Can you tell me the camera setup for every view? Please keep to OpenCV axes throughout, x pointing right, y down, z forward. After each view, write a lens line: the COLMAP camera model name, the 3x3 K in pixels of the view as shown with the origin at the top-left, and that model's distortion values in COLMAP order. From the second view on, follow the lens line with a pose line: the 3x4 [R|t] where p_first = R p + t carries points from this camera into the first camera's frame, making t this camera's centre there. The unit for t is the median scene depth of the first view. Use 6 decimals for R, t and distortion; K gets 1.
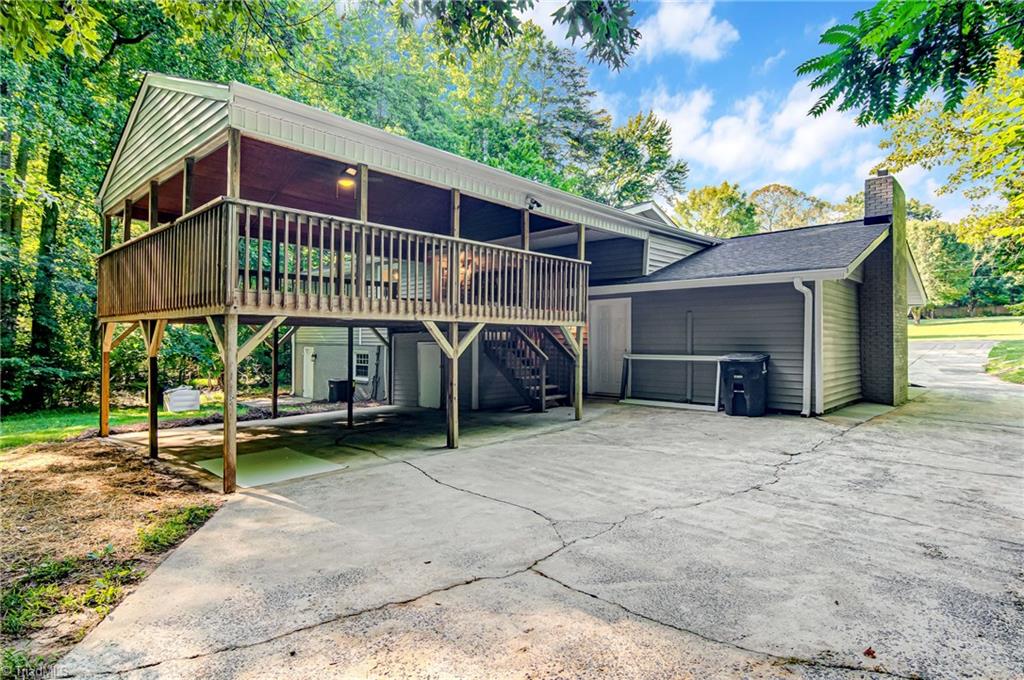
lens RADIAL K [[543.2, 0, 511.8], [0, 543.2, 336.5], [0, 0, 1]] dist [0.002467, 0.000142]
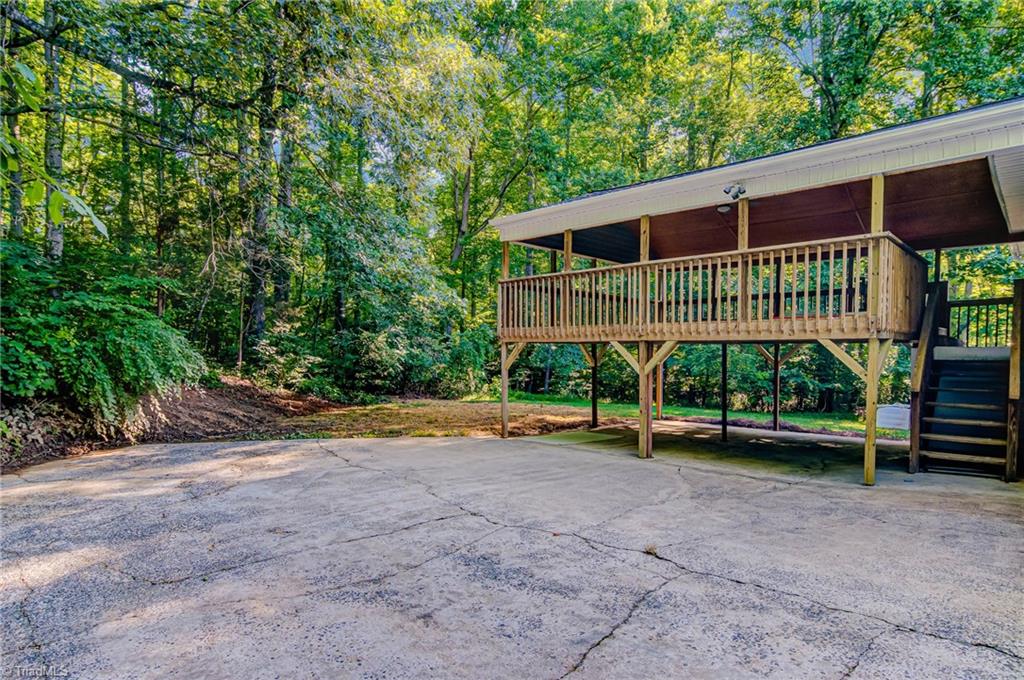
lens RADIAL K [[548.1, 0, 512.1], [0, 548.1, 356.7], [0, 0, 1]] dist [0.003992, 0.000460]
pose [[-0.016921, -0.003307, -0.999851, 1.809562], [0.006384, 0.999974, -0.003415, 0.013586], [0.999836, -0.006441, -0.016899, 1.400890]]
